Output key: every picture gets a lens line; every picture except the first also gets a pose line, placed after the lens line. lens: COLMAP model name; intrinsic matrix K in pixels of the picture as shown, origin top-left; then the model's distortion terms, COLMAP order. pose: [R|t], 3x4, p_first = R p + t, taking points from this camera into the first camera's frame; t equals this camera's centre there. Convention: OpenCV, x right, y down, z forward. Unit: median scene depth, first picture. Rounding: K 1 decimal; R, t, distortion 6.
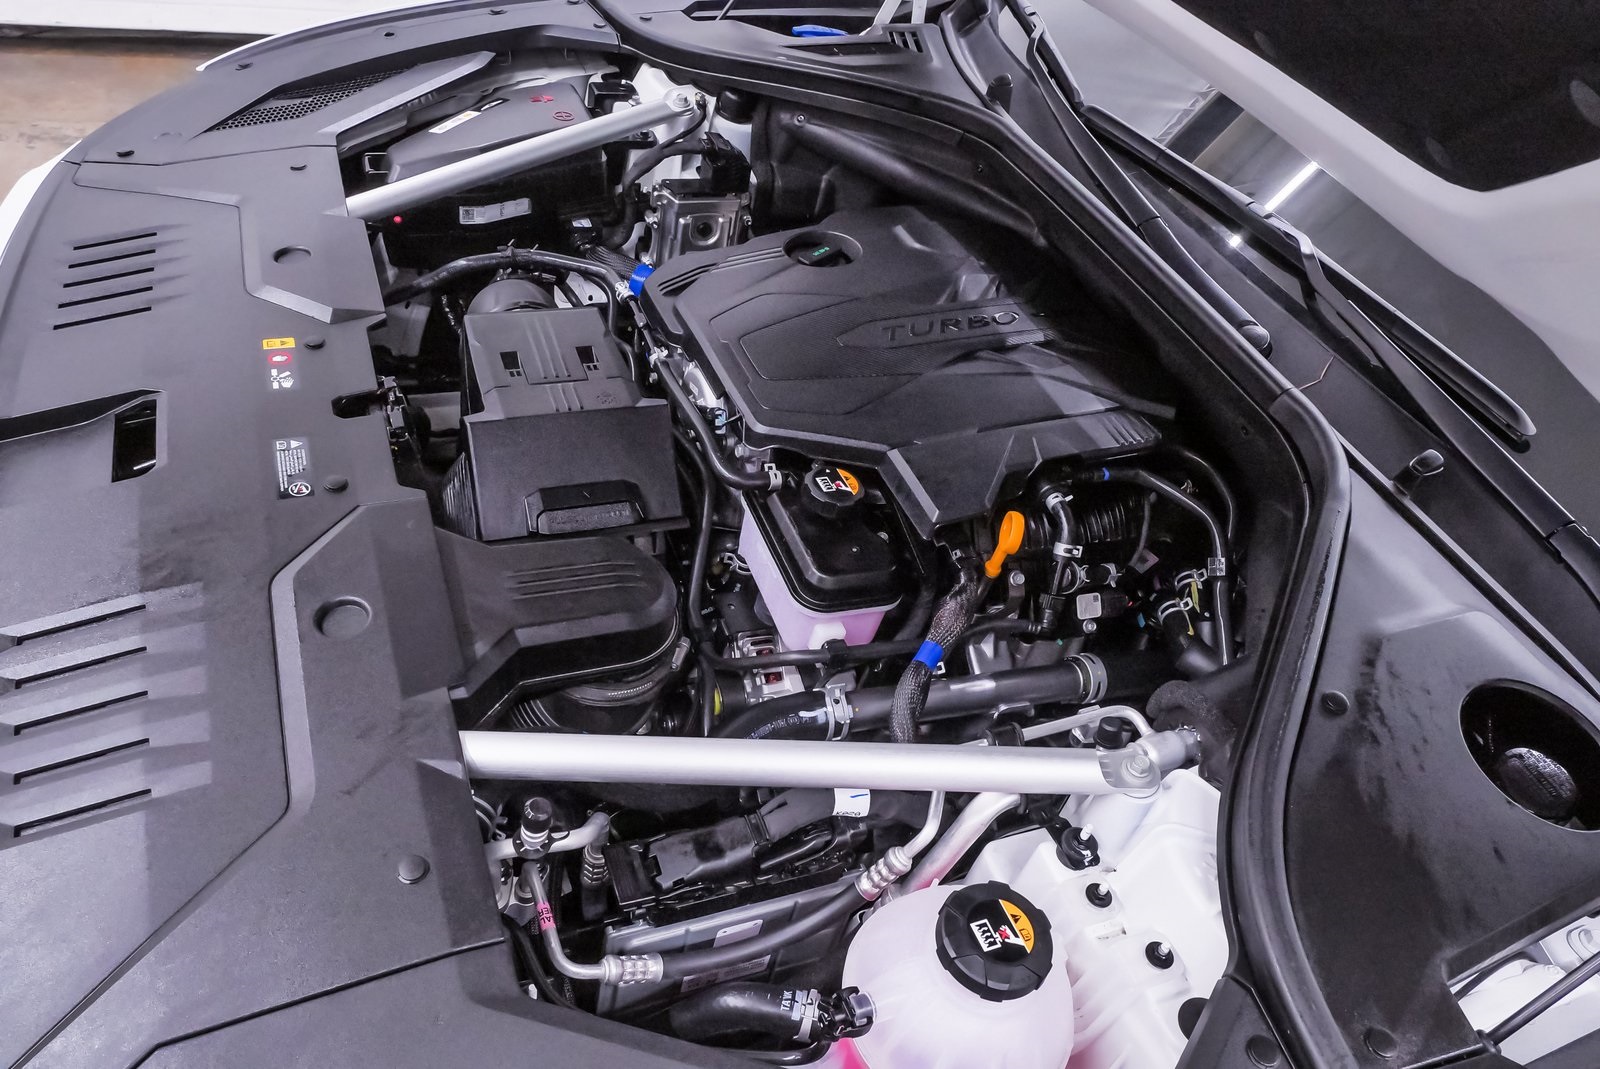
lens RADIAL K [[1107.6, 0, 800.0], [0, 1107.6, 534.5], [0, 0, 1]] dist [0.005436, 0.001664]
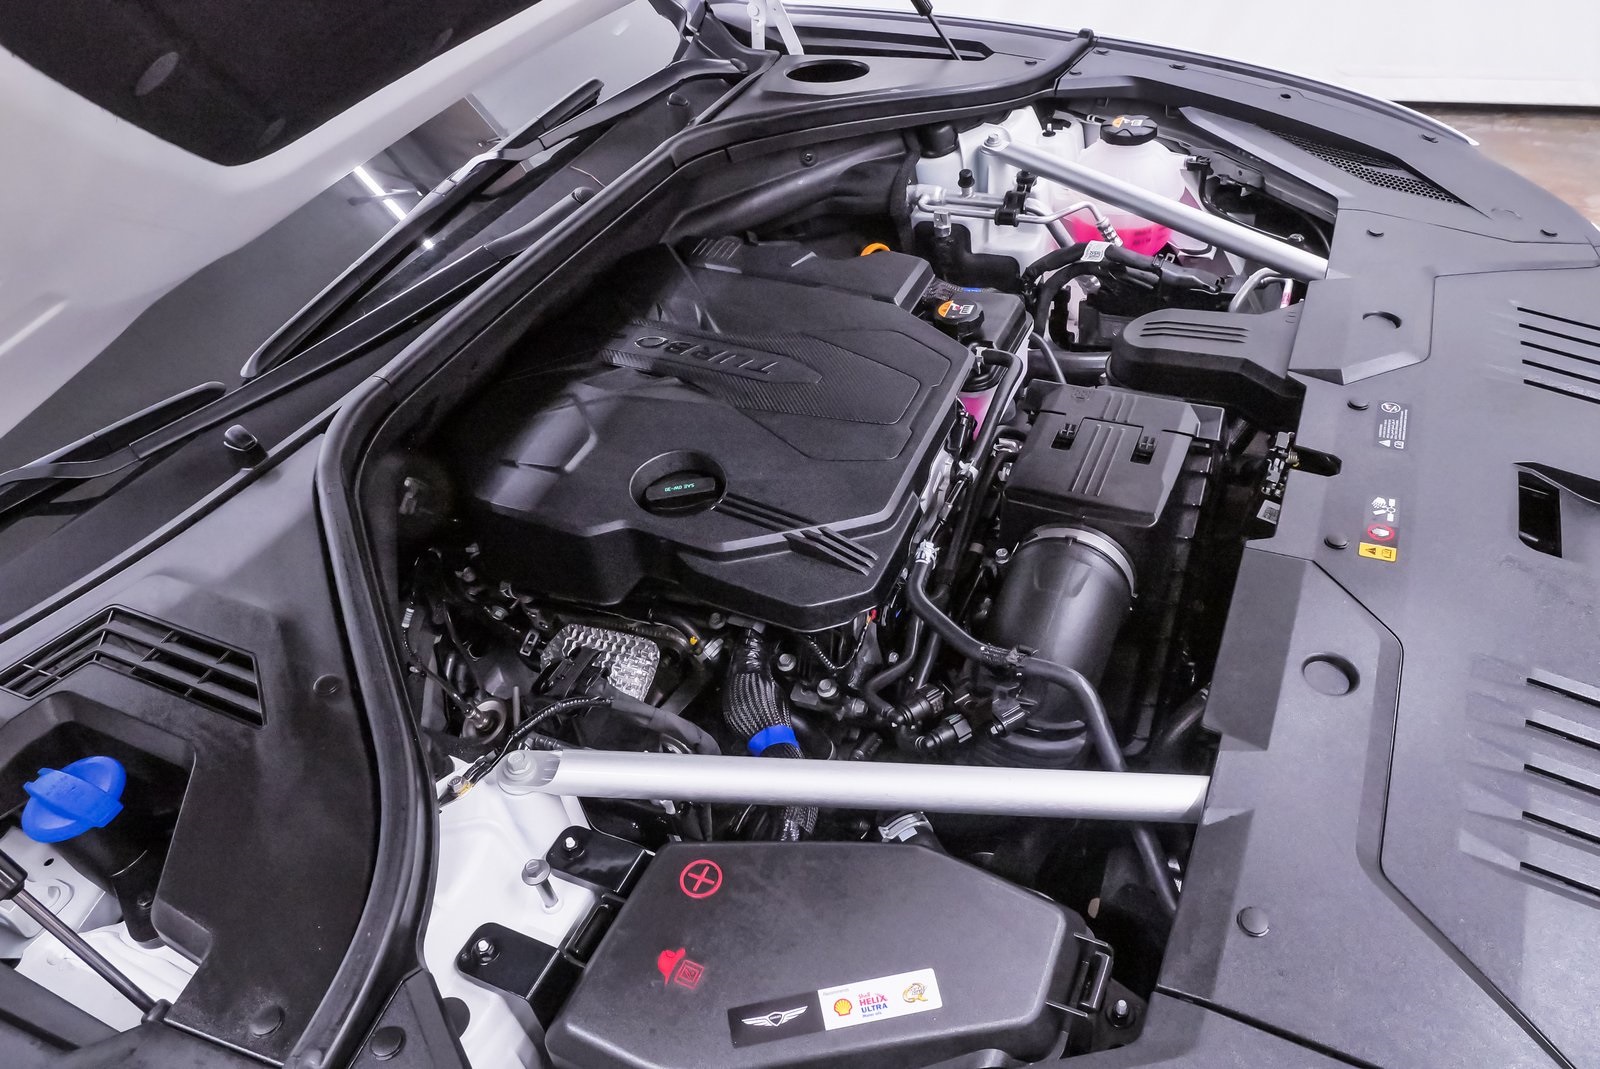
lens RADIAL K [[1157.9, 0, 800.0], [0, 1157.9, 534.5], [0, 0, 1]] dist [-0.005291, -0.001722]
pose [[-0.702089, -0.520242, 0.486230, -0.538088], [0.493638, 0.136543, 0.858881, -1.072369], [-0.513217, 0.843033, 0.160946, 0.989221]]
